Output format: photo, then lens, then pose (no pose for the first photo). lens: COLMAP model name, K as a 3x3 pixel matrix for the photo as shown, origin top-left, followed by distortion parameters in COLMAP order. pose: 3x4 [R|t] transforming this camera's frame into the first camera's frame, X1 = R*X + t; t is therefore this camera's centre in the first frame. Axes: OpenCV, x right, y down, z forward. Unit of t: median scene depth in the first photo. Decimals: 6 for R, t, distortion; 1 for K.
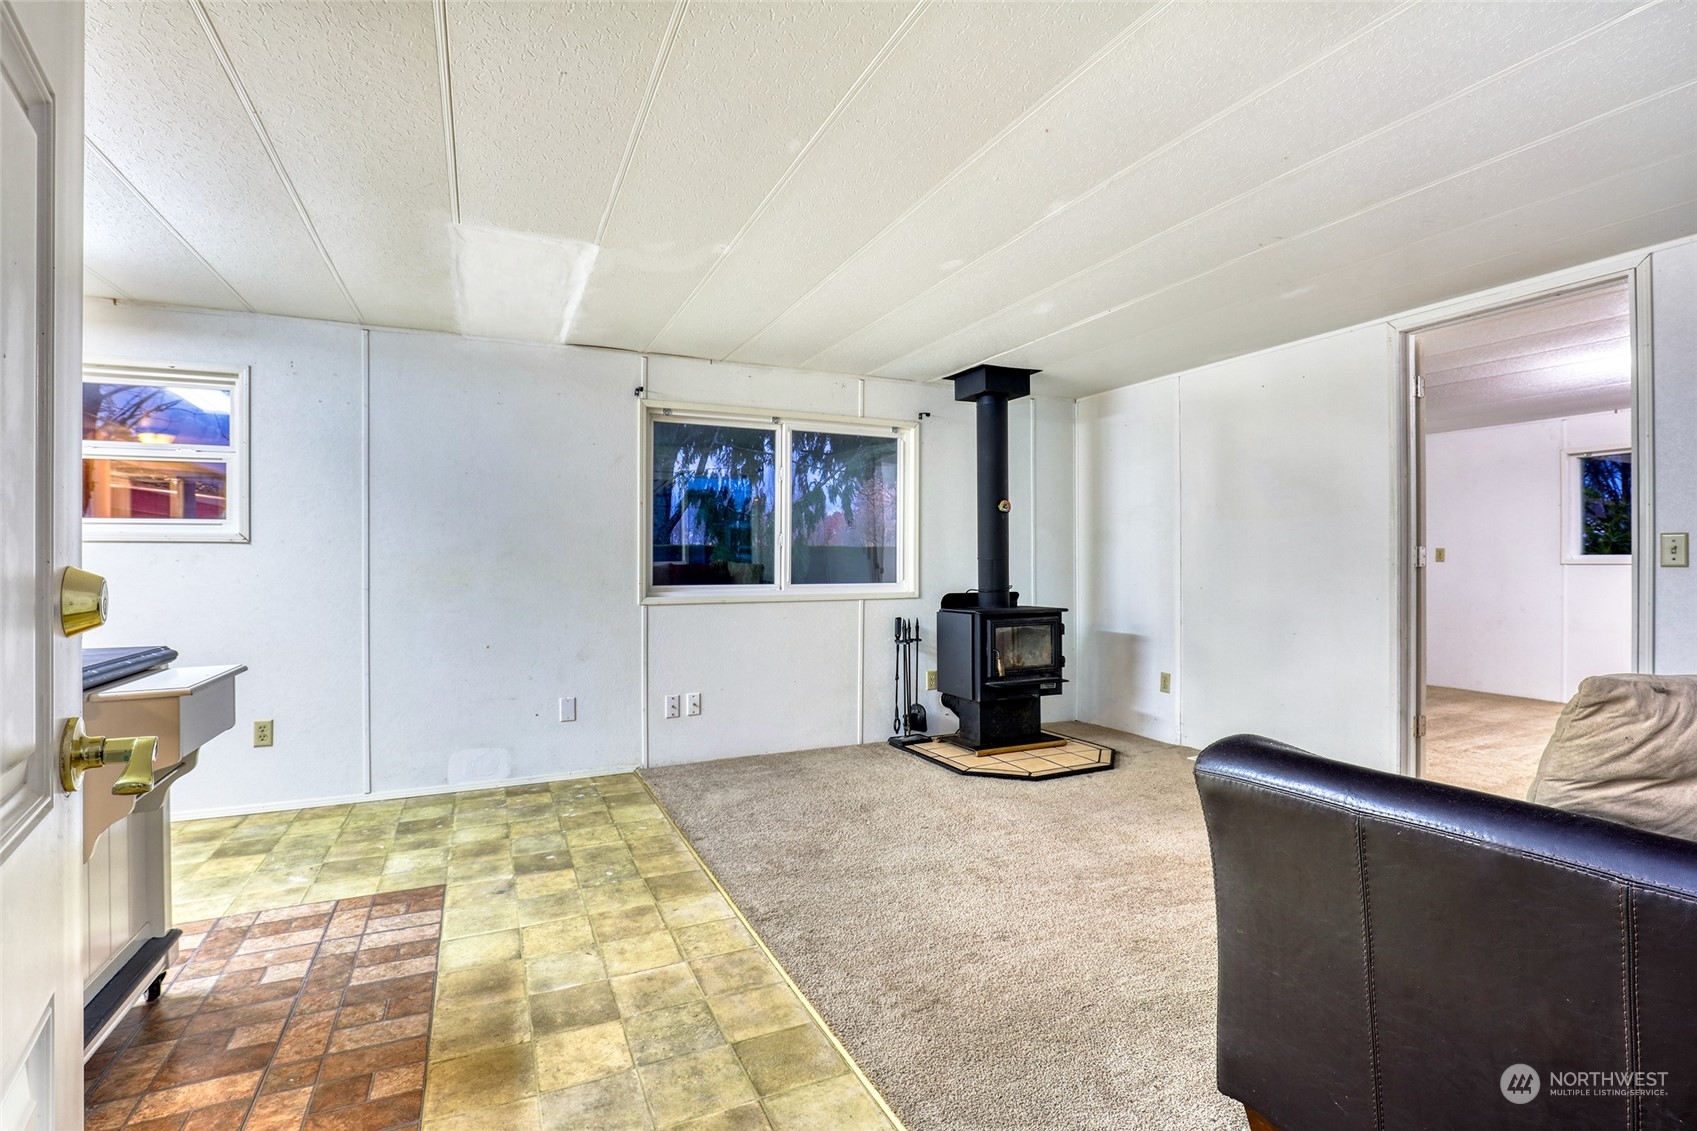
lens RADIAL K [[800.0, 0, 856.4], [0, 800.0, 556.3], [0, 0, 1]] dist [-0.023031, 0.001194]
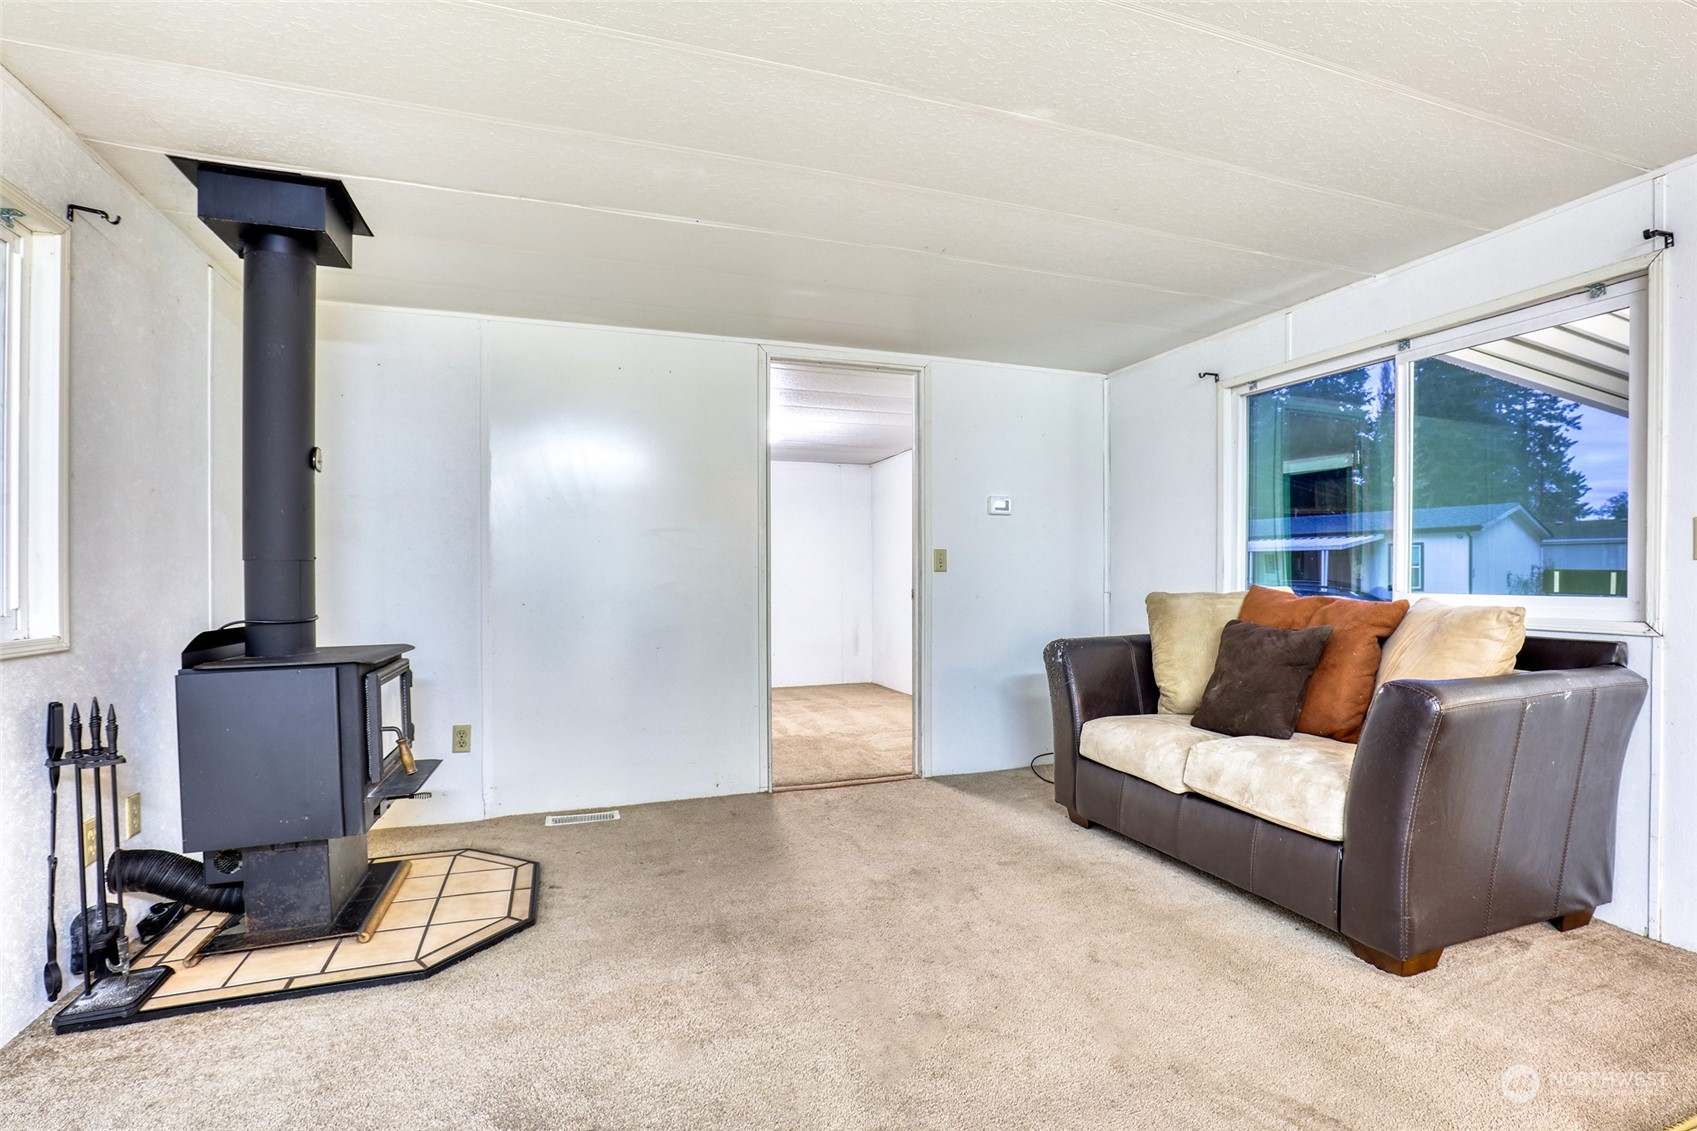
lens RADIAL K [[807.8, 0, 858.7], [0, 807.8, 571.3], [0, 0, 1]] dist [-0.033781, -0.000235]
pose [[0.108318, 0.010602, 0.994060, -0.488073], [0.003668, 0.999932, -0.011064, 0.029040], [-0.994110, 0.004845, 0.108272, 0.940885]]
